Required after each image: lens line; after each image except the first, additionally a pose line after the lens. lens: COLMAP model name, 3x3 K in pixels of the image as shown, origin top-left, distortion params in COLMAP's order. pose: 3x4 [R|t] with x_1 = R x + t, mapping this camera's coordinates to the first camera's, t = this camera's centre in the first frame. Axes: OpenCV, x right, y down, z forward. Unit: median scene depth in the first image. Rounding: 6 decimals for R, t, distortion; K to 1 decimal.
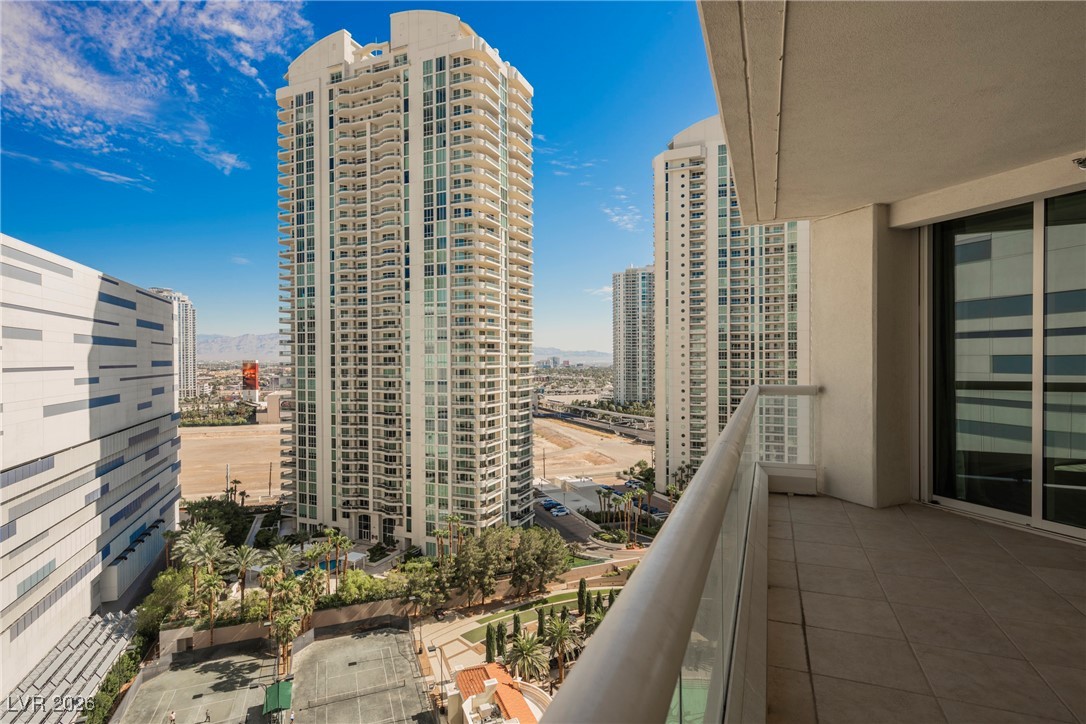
lens RADIAL K [[534.5, 0, 544.3], [0, 534.5, 363.8], [0, 0, 1]] dist [-0.003825, -0.001121]
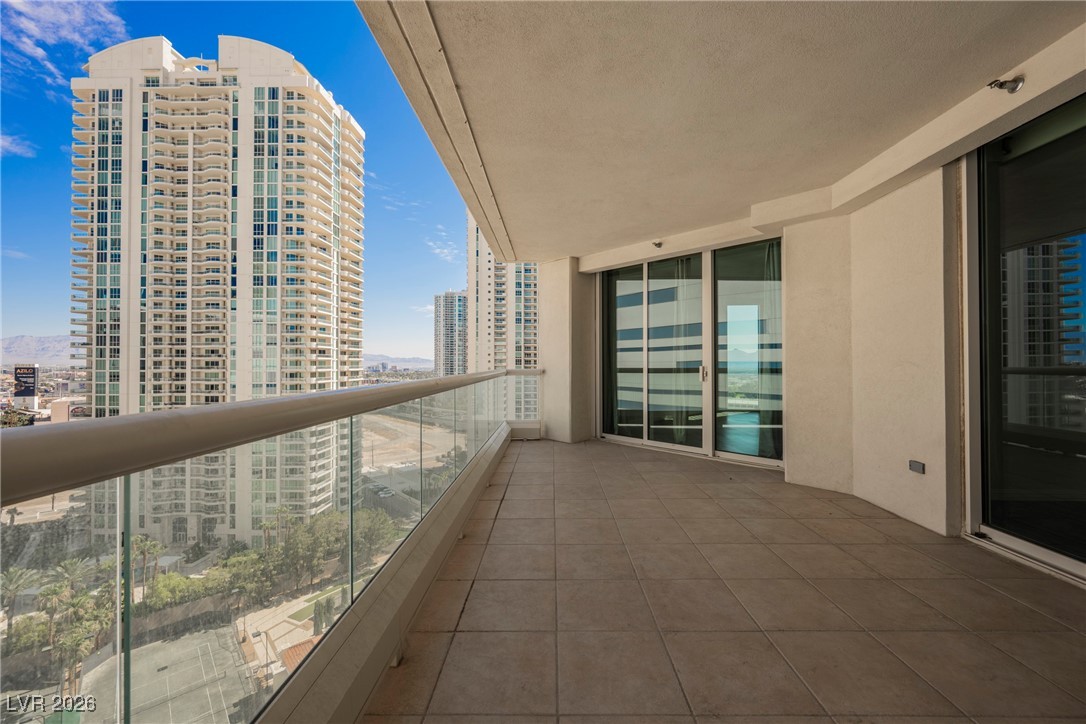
lens RADIAL K [[425.5, 0, 544.6], [0, 425.5, 360.7], [0, 0, 1]] dist [-0.002023, -0.000434]
pose [[0.928128, 0.007992, 0.372175, 0.001632], [-0.001224, 0.999830, -0.018419, 0.001135], [-0.372259, 0.016640, 0.927980, -0.004616]]
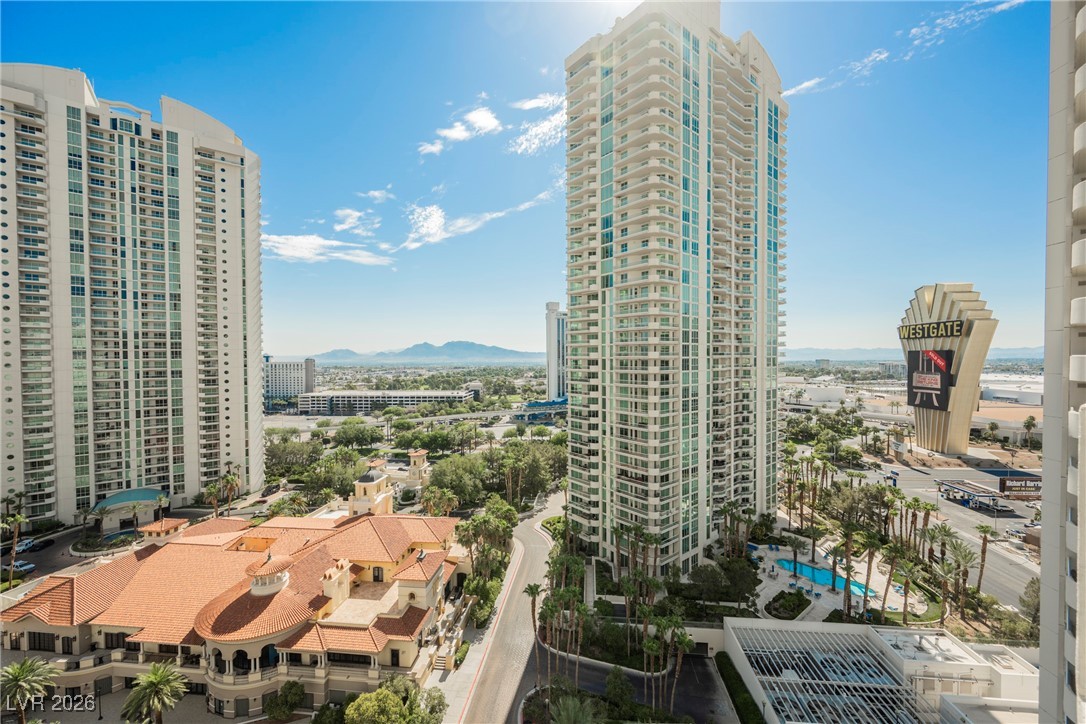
lens RADIAL K [[425.5, 0, 548.4], [0, 425.5, 364.8], [0, 0, 1]] dist [-0.002023, -0.000434]
pose [[0.463545, -0.014779, 0.885950, 0.102269], [0.009535, 0.999886, 0.011691, 0.000061], [-0.886022, 0.003028, 0.463633, 0.021886]]
